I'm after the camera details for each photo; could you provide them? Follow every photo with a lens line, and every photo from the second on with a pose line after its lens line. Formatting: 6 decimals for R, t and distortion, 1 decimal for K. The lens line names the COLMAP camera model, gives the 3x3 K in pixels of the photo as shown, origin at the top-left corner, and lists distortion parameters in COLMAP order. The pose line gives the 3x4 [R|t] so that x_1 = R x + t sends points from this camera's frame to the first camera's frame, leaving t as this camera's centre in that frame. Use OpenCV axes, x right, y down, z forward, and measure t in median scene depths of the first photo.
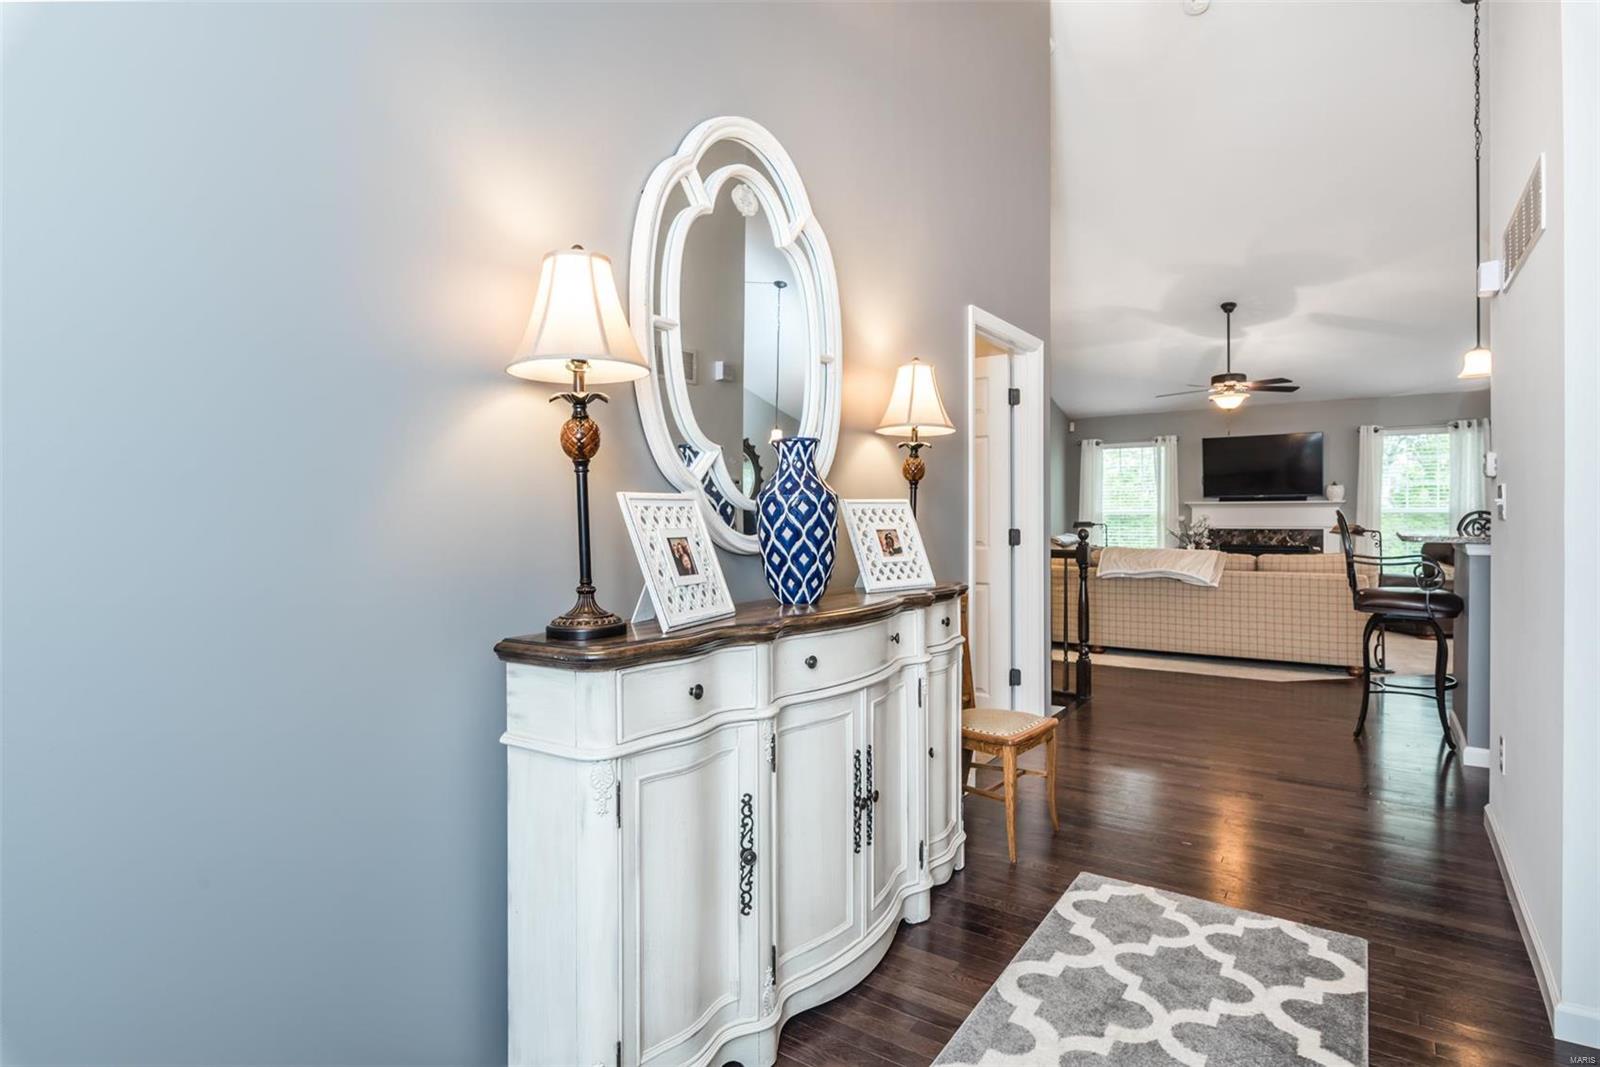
lens RADIAL K [[831.5, 0, 807.6], [0, 831.5, 522.8], [0, 0, 1]] dist [-0.001914, -0.002342]
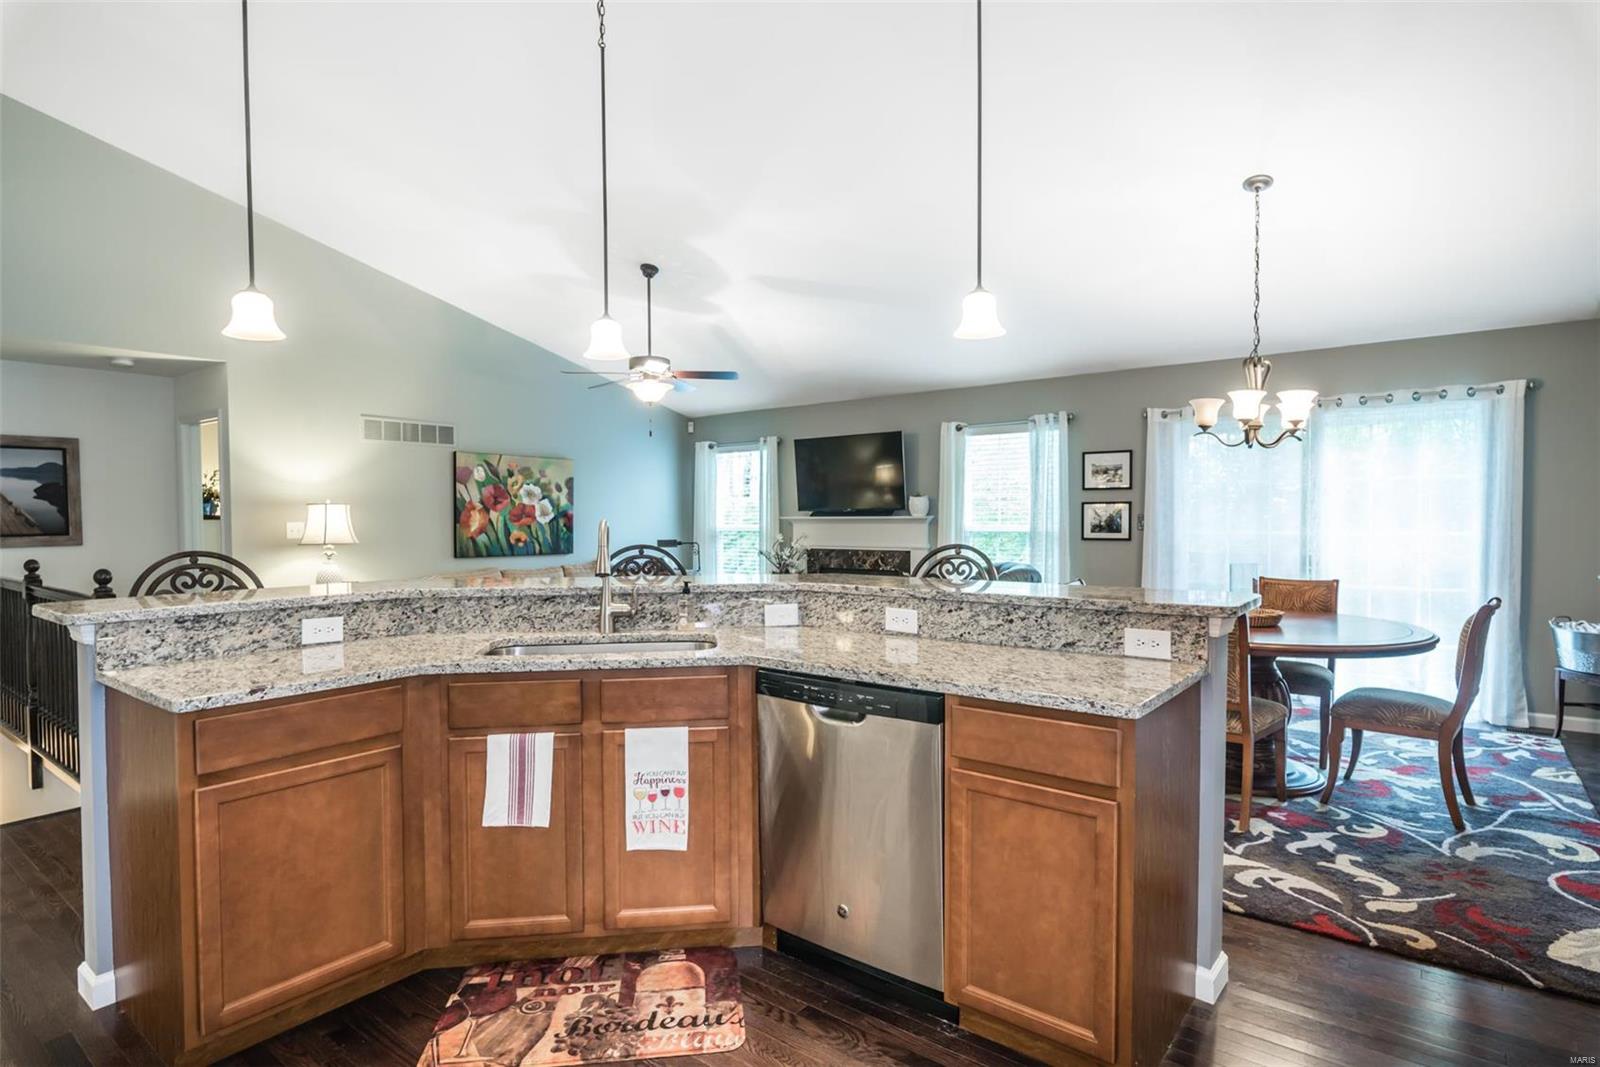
lens RADIAL K [[831.5, 0, 799.0], [0, 831.5, 540.4], [0, 0, 1]] dist [-0.001914, -0.002342]
pose [[0.998075, 0.001632, -0.061994, 0.544357], [-0.000721, 0.999891, 0.014716, -0.014063], [0.062012, -0.014643, 0.997968, 0.176948]]
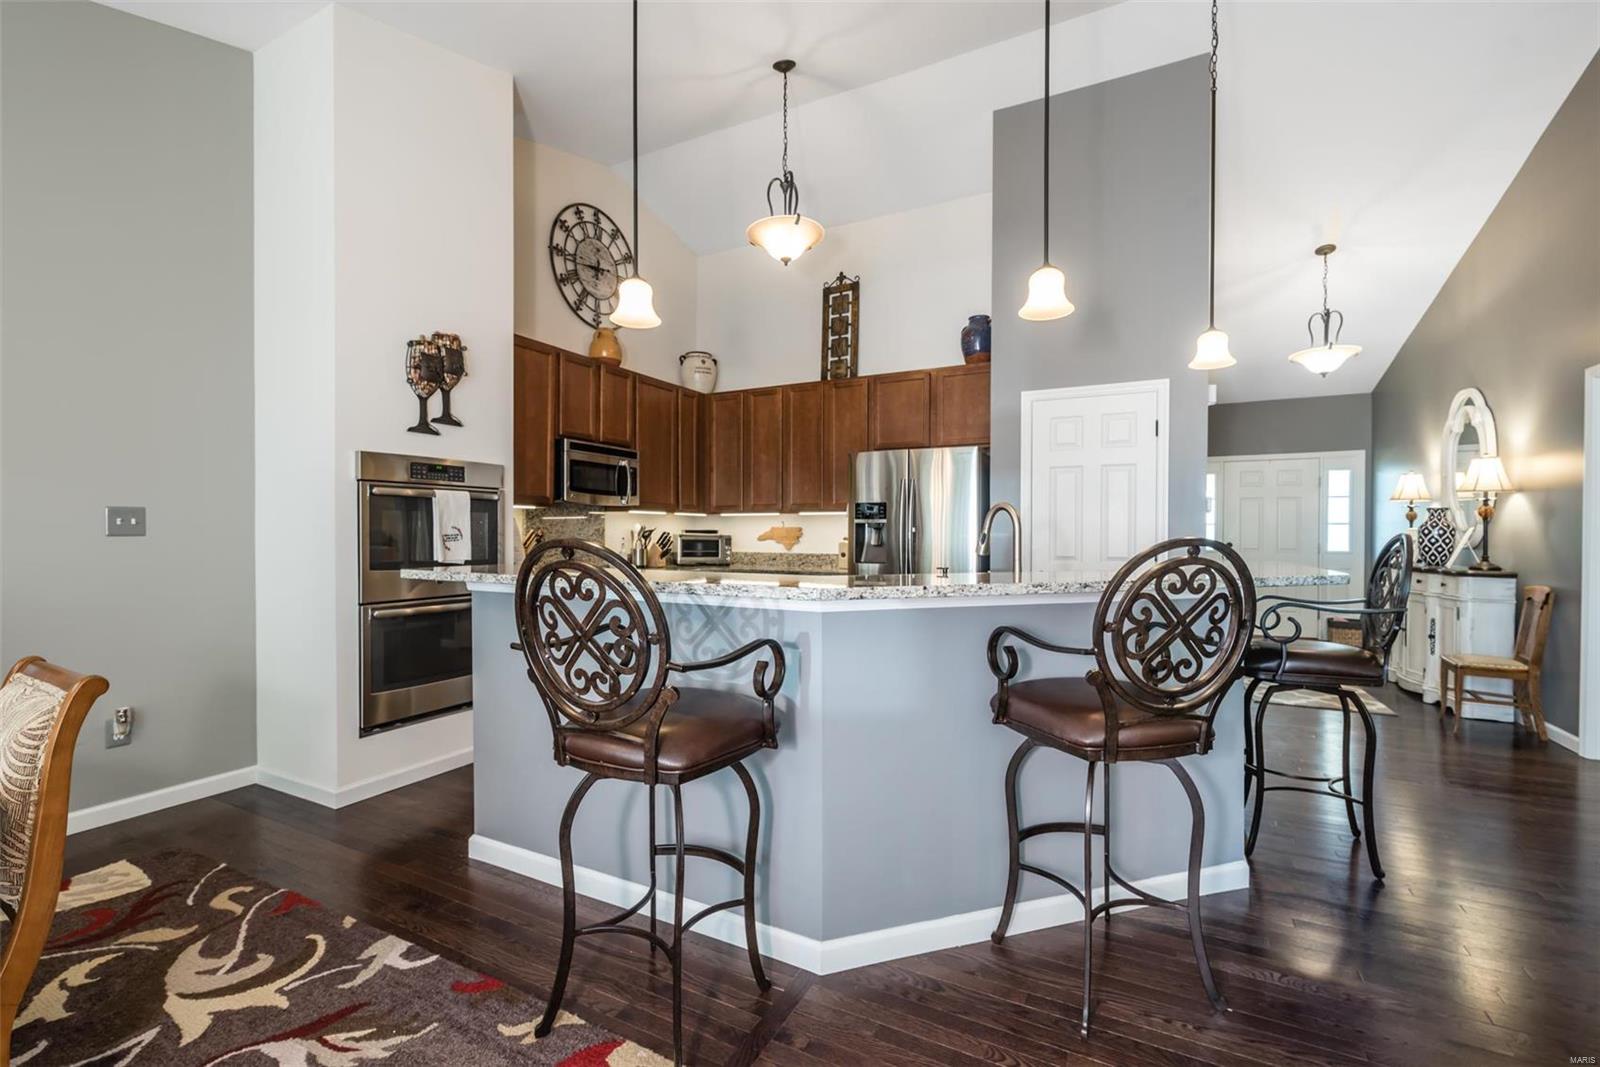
lens RADIAL K [[691.4, 0, 799.1], [0, 691.4, 532.3], [0, 0, 1]] dist [-0.000290, 0.000521]
pose [[-0.992622, 0.003211, -0.121204, 0.561277], [0.001075, 0.999843, 0.017686, -0.010449], [0.121242, 0.017425, -0.992470, 0.699896]]
